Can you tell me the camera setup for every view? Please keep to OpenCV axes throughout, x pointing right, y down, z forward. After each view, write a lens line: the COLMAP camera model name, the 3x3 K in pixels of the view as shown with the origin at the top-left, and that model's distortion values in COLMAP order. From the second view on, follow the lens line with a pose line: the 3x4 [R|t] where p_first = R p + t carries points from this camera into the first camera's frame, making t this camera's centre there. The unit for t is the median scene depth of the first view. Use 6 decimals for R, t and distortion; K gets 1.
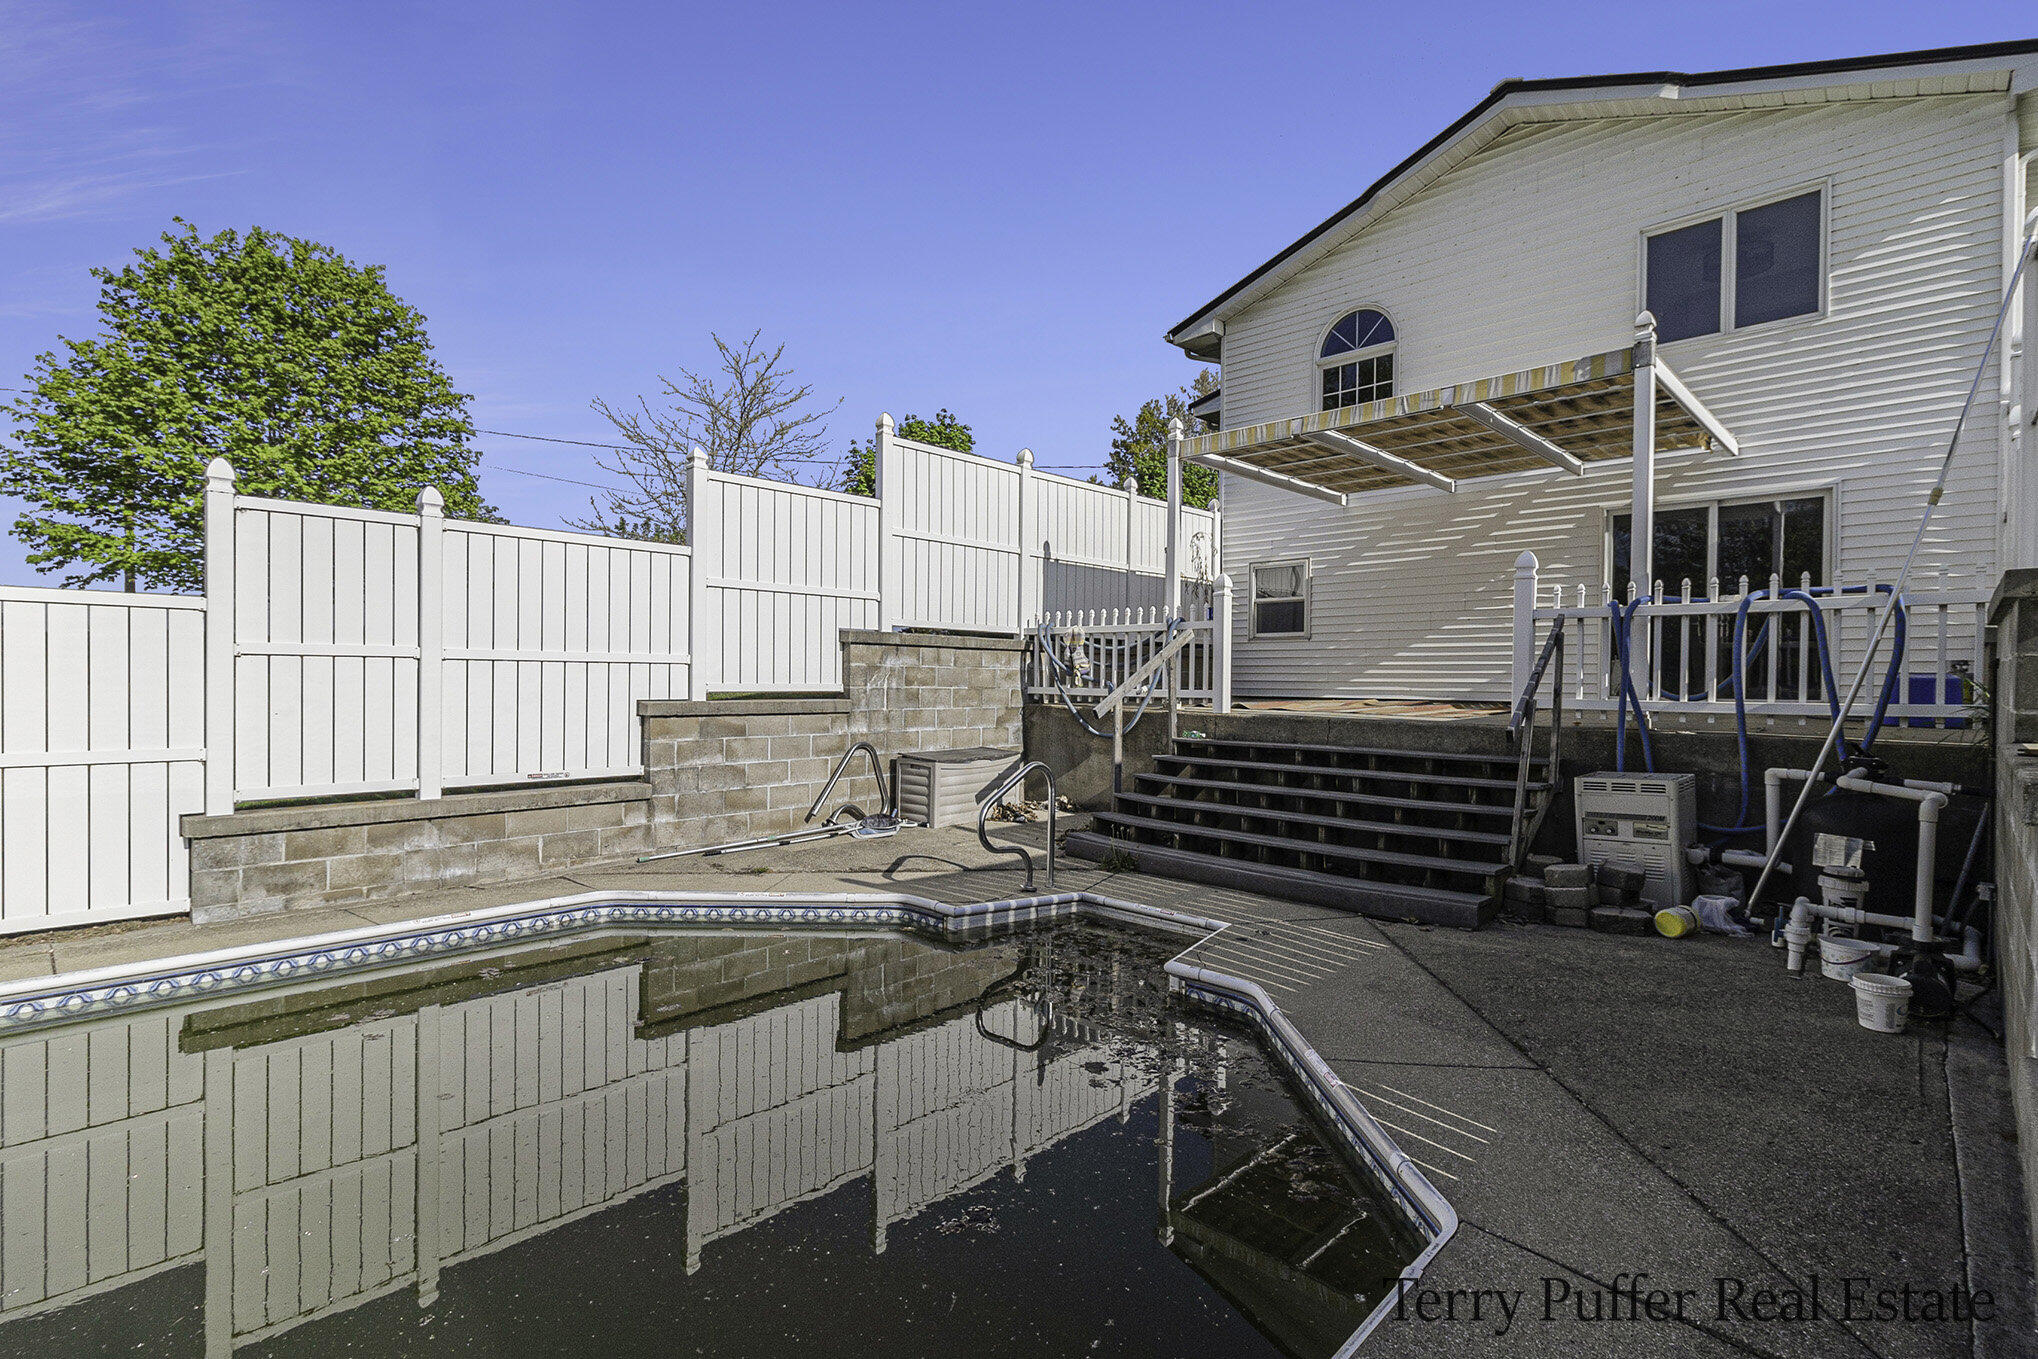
lens RADIAL K [[949.5, 0, 1021.6], [0, 949.5, 697.7], [0, 0, 1]] dist [-0.002967, 0.002304]
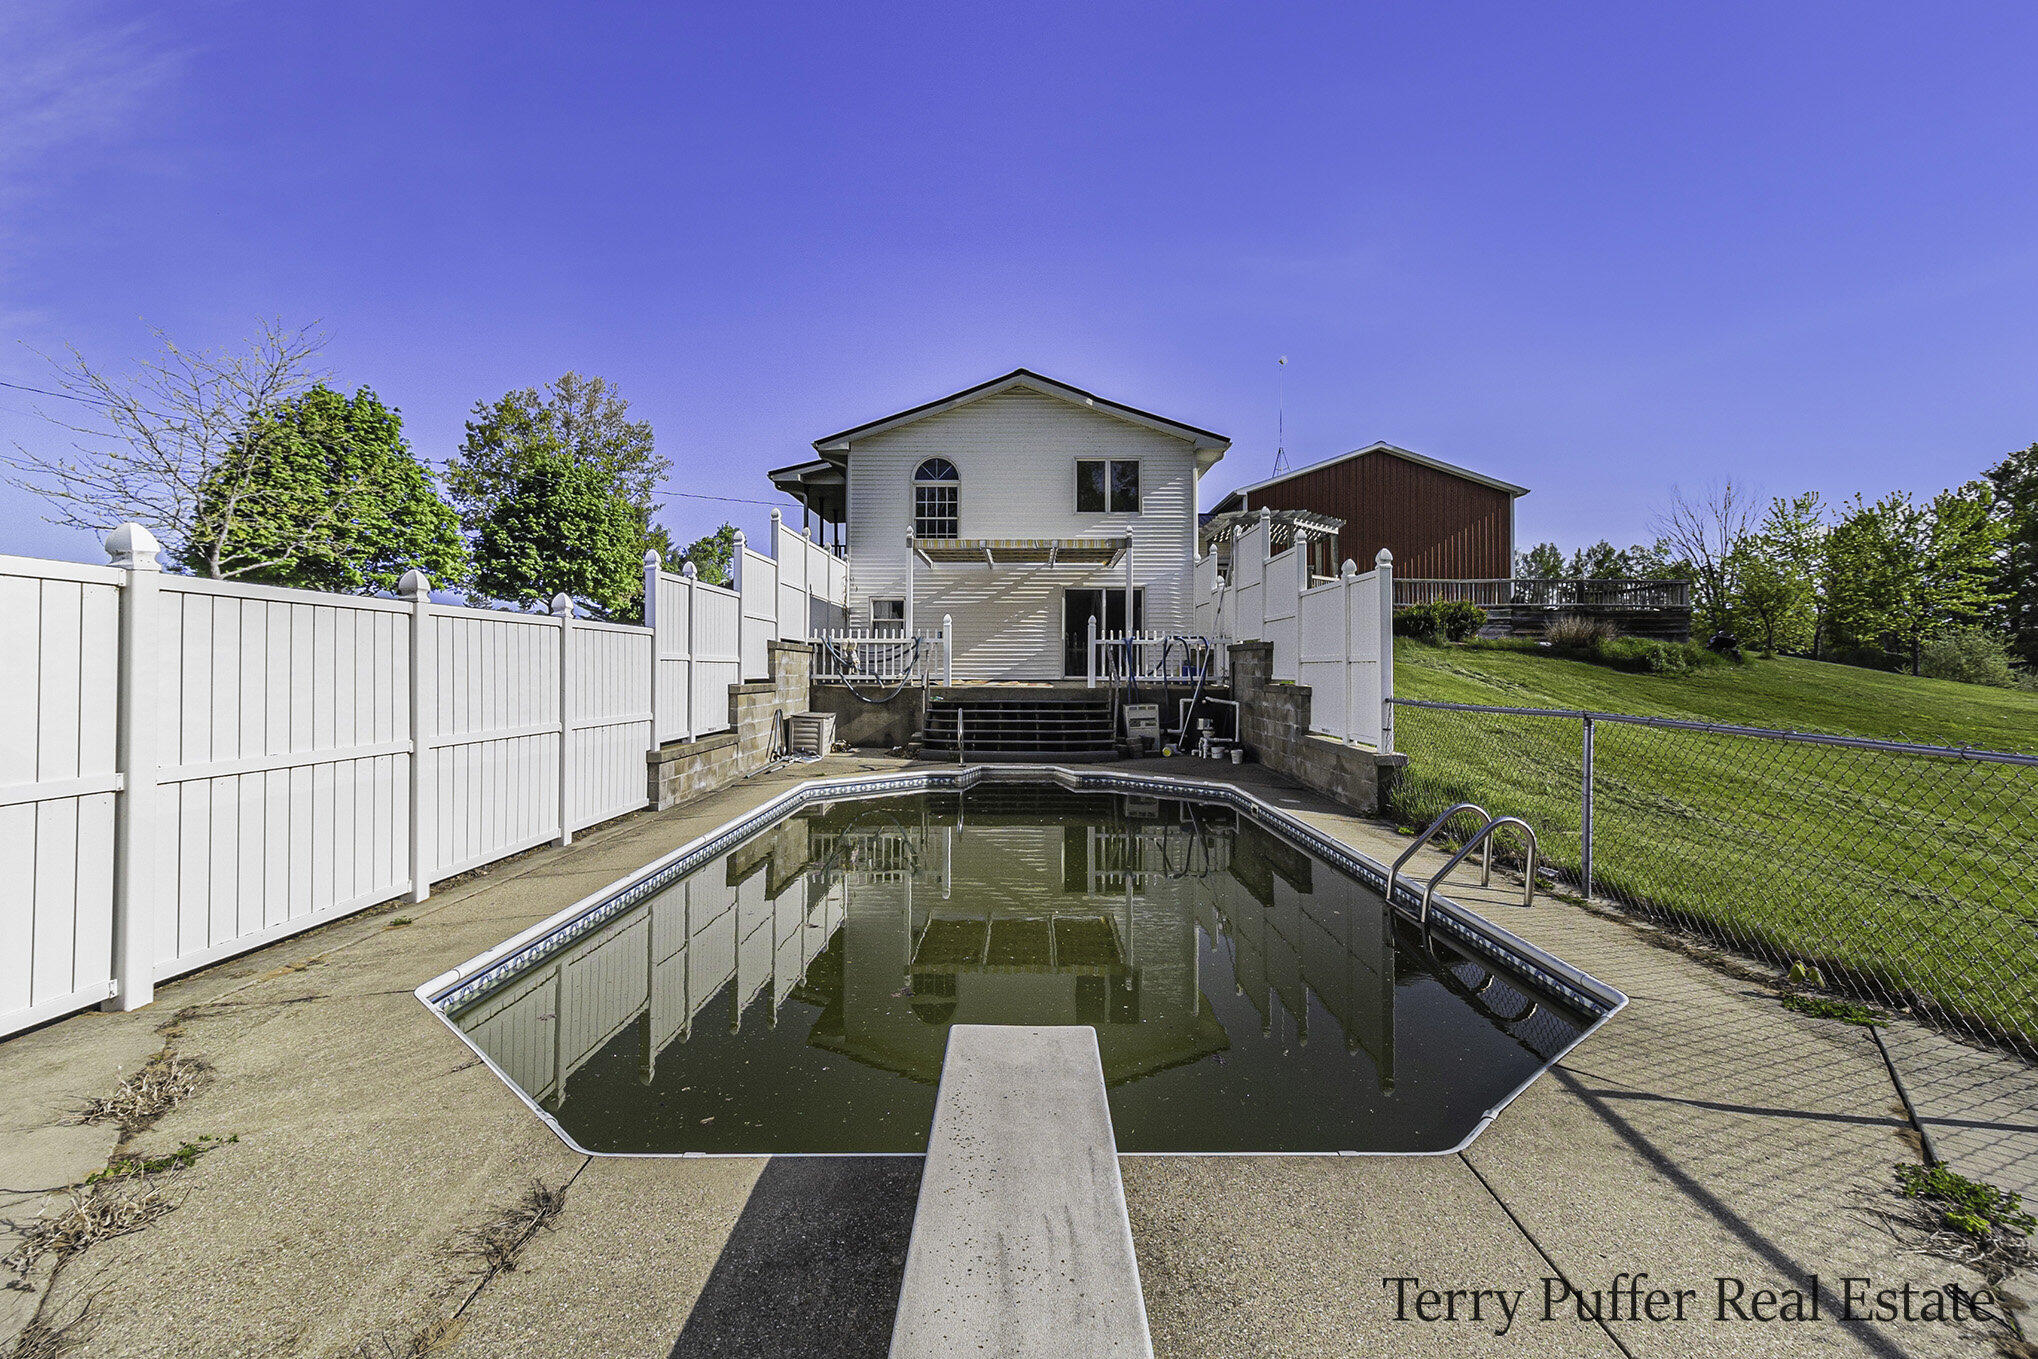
lens RADIAL K [[949.5, 0, 1017.6], [0, 949.5, 667.2], [0, 0, 1]] dist [-0.002967, 0.002304]
pose [[0.718646, -0.005140, 0.695357, -0.916851], [0.017738, 0.999783, -0.010941, -0.000051], [-0.695149, 0.020196, 0.718581, -0.429591]]
